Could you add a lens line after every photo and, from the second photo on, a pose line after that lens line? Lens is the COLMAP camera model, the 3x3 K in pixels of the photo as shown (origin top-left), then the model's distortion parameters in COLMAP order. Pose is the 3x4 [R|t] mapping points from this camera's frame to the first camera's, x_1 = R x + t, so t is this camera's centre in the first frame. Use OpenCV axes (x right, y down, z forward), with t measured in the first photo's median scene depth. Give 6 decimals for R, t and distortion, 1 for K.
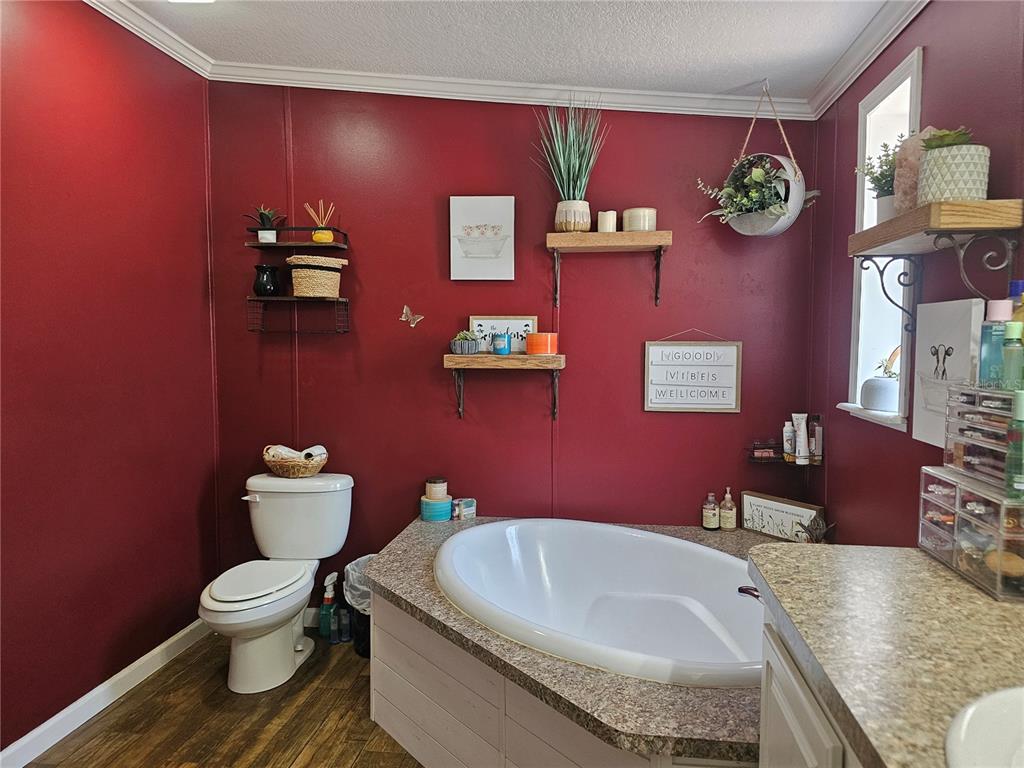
lens RADIAL K [[685.8, 0, 512.0], [0, 685.8, 384.0], [0, 0, 1]] dist [0.082351, -0.092480]
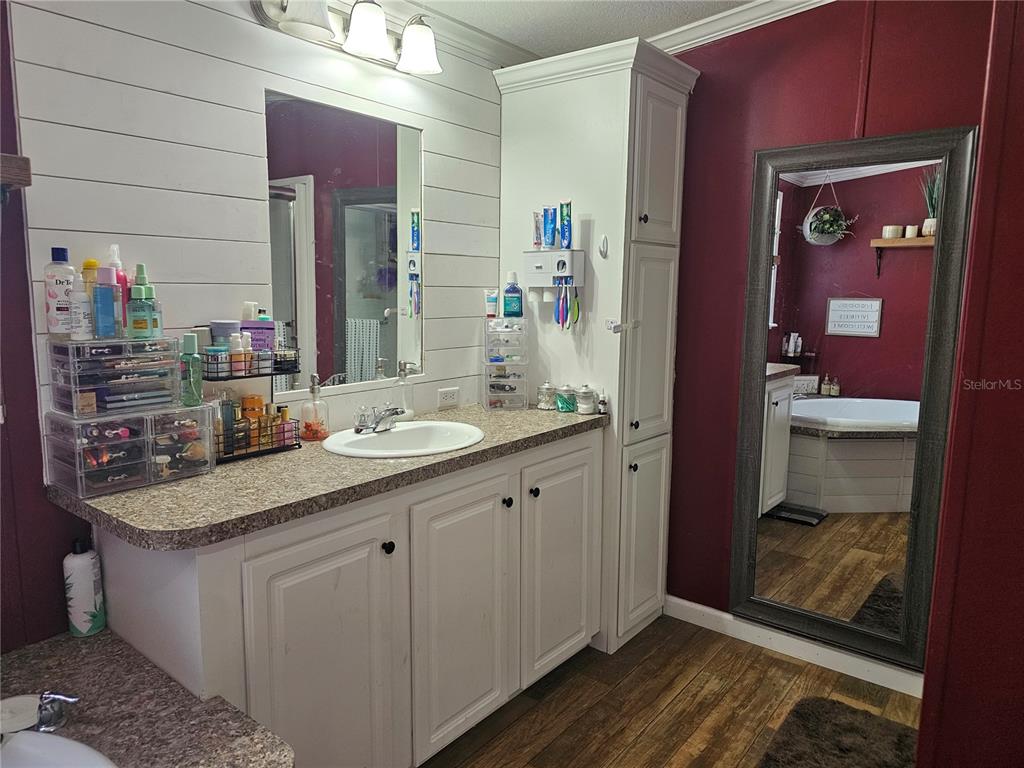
lens RADIAL K [[685.8, 0, 512.0], [0, 685.8, 384.0], [0, 0, 1]] dist [0.082351, -0.092480]
pose [[-0.857804, -0.080319, 0.507663, -0.541956], [0.023415, 0.980582, 0.194705, -0.135735], [-0.513444, 0.178905, -0.839266, 1.745634]]
